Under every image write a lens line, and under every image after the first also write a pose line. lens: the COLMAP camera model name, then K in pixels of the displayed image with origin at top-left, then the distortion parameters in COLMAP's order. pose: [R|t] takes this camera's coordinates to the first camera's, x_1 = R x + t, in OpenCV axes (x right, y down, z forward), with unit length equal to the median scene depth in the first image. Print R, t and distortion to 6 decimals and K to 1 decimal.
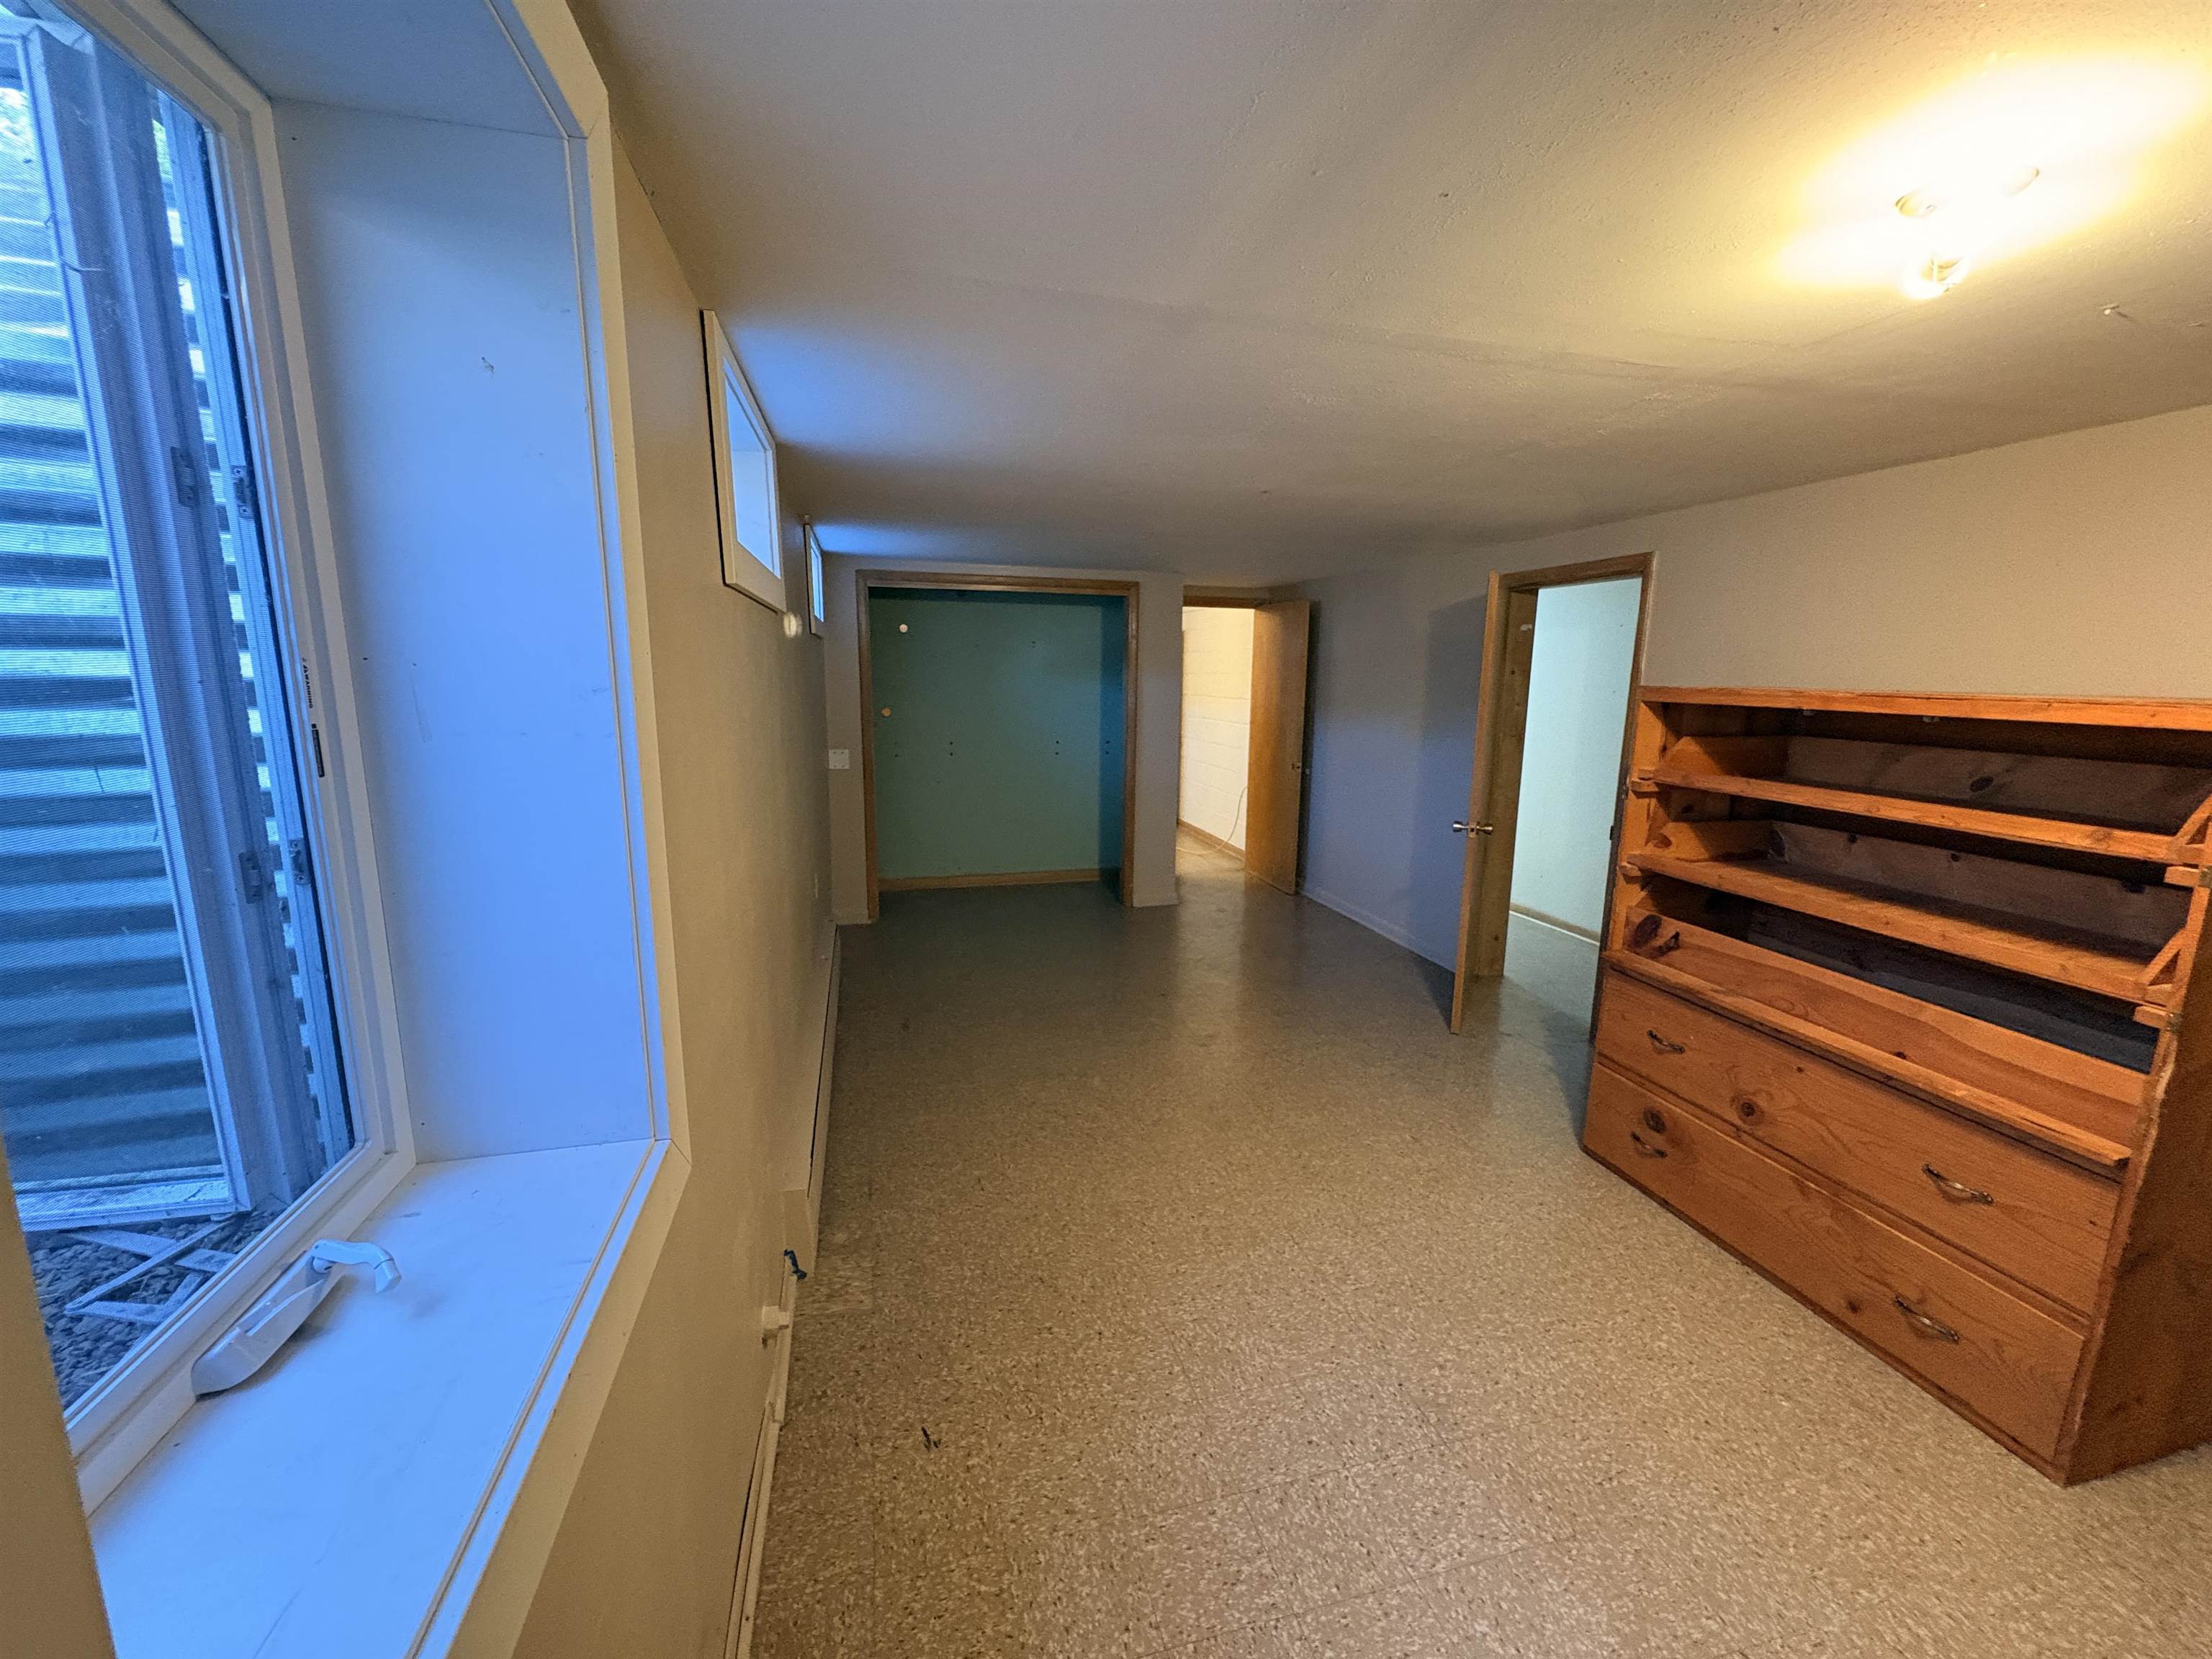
lens RADIAL K [[880.7, 0, 1104.4], [0, 880.7, 831.2], [0, 0, 1]] dist [0.000479, 0.000236]
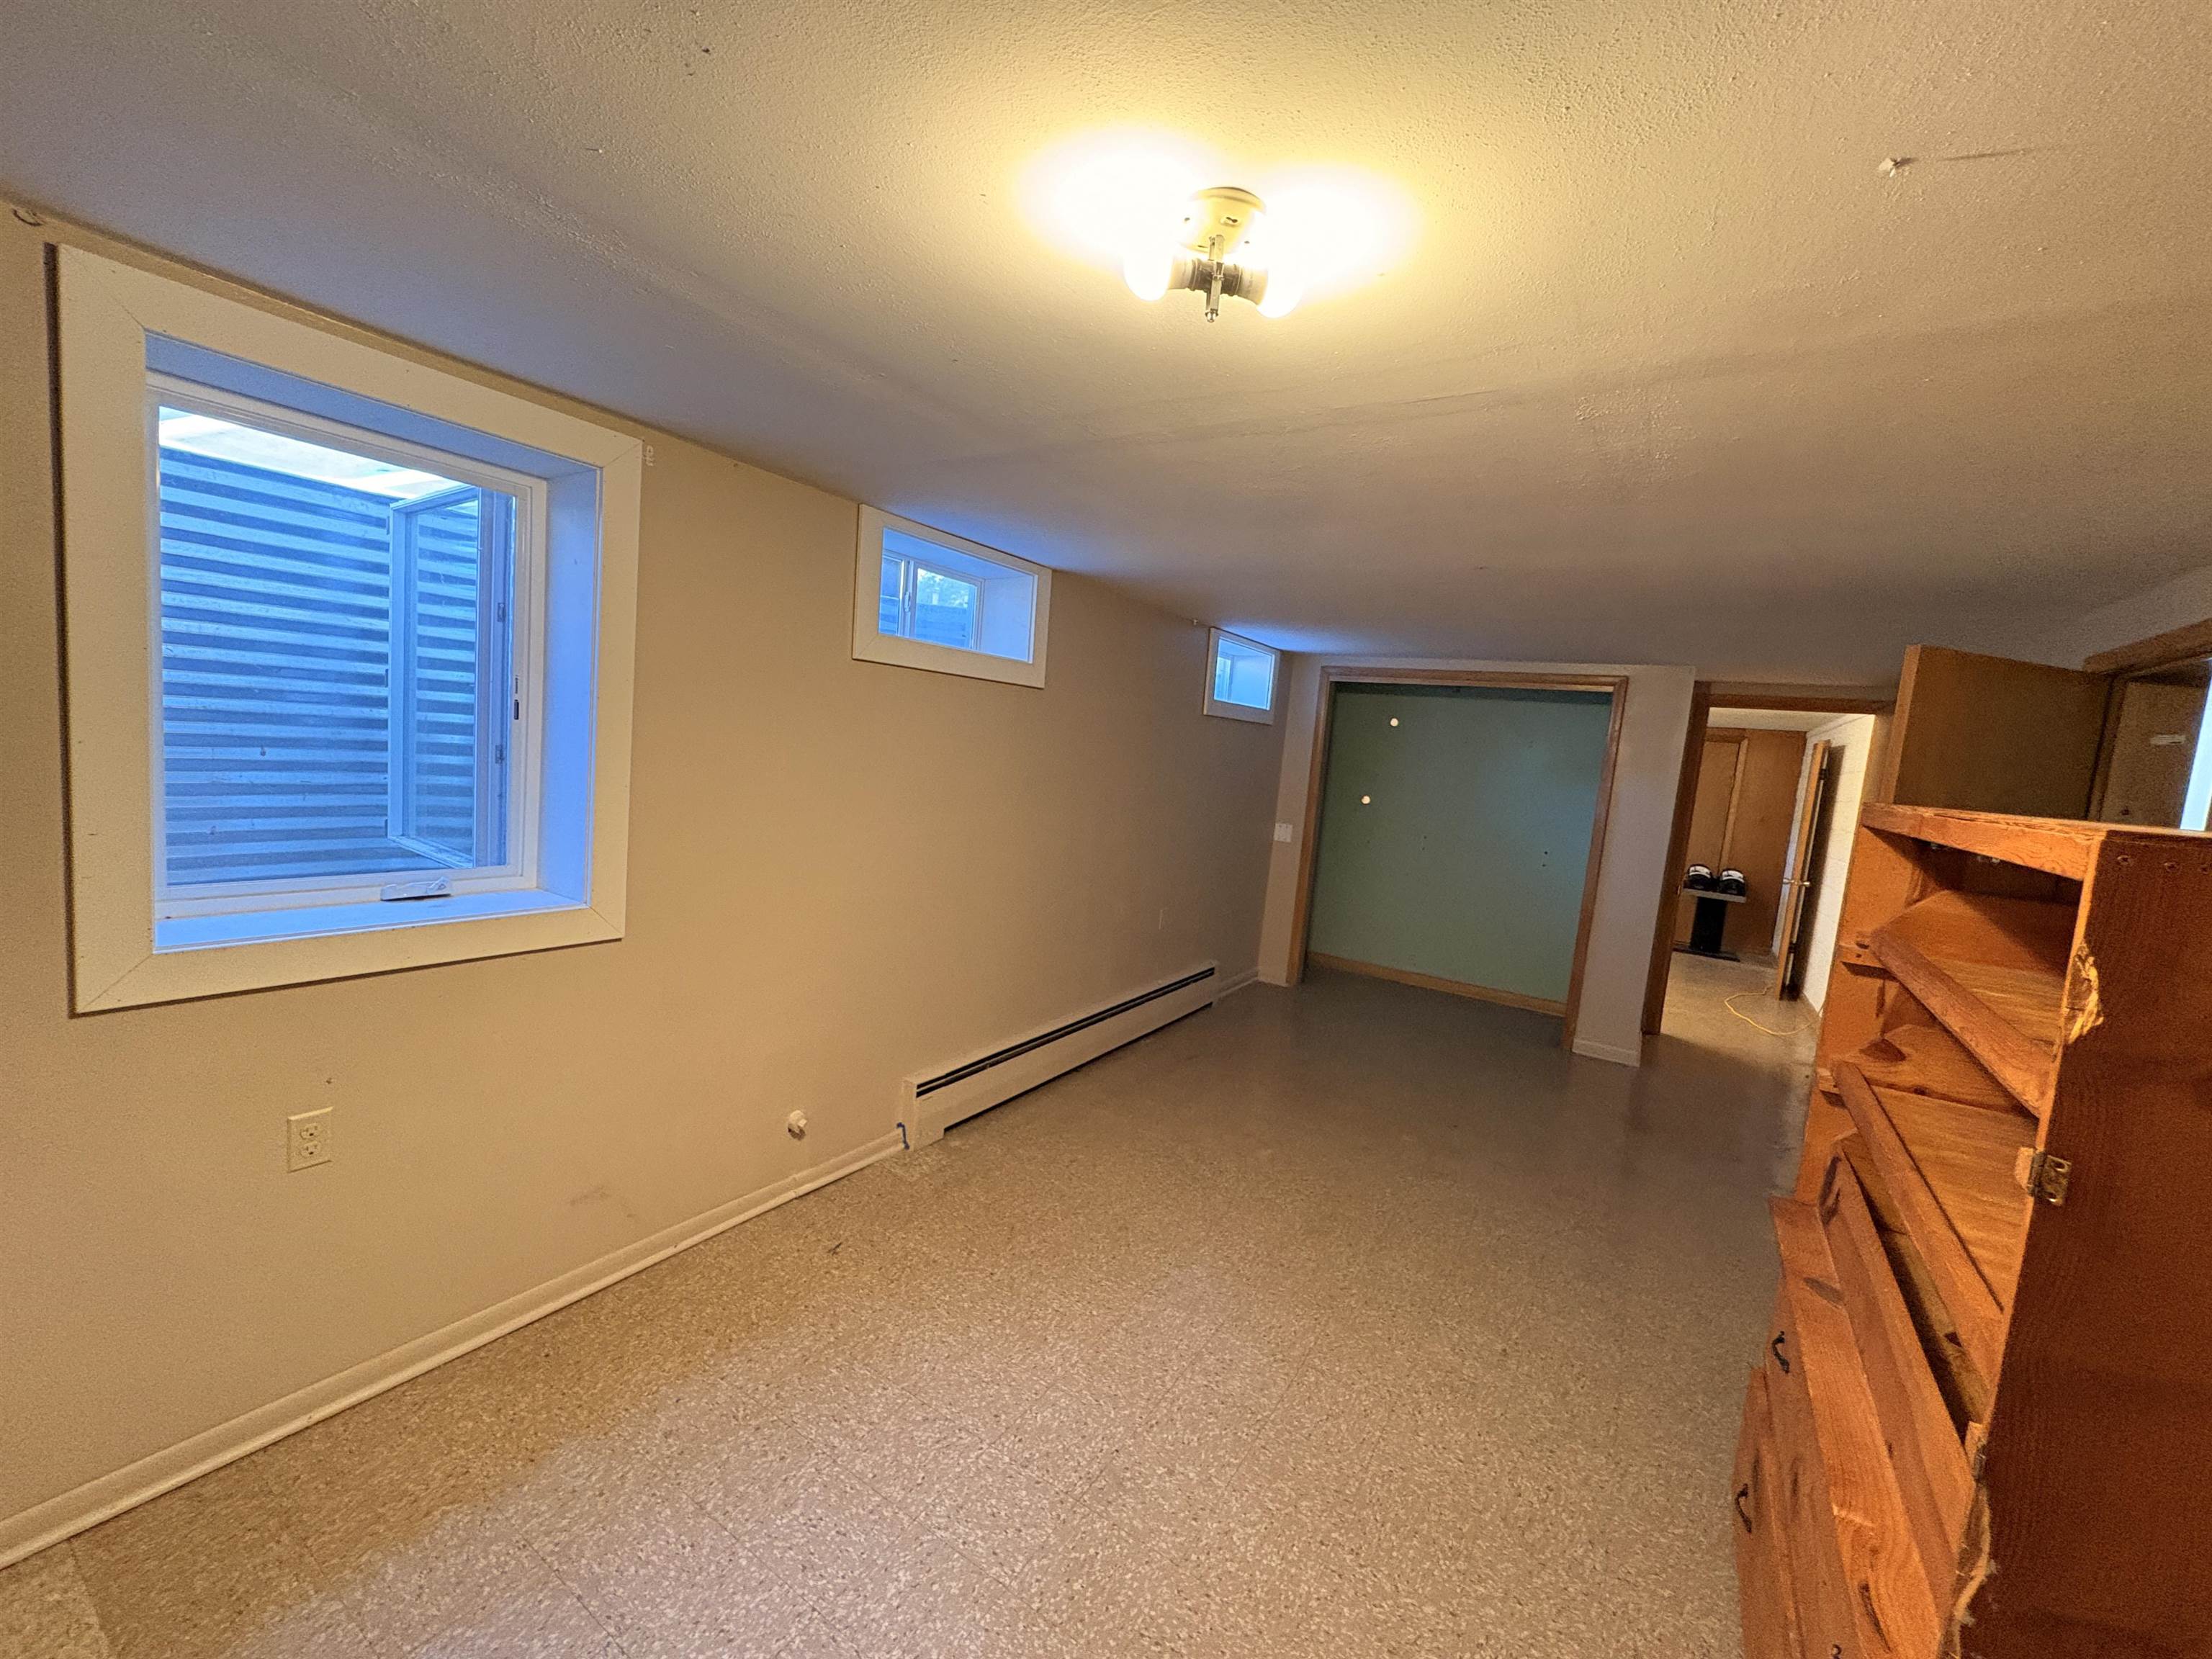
lens RADIAL K [[880.7, 0, 1104.4], [0, 880.7, 831.2], [0, 0, 1]] dist [0.000479, 0.000236]
pose [[0.675875, 0.120747, -0.727058, 0.900033], [-0.207052, 0.977868, -0.030076, -0.008357], [0.707335, 0.170866, 0.685917, 0.194395]]
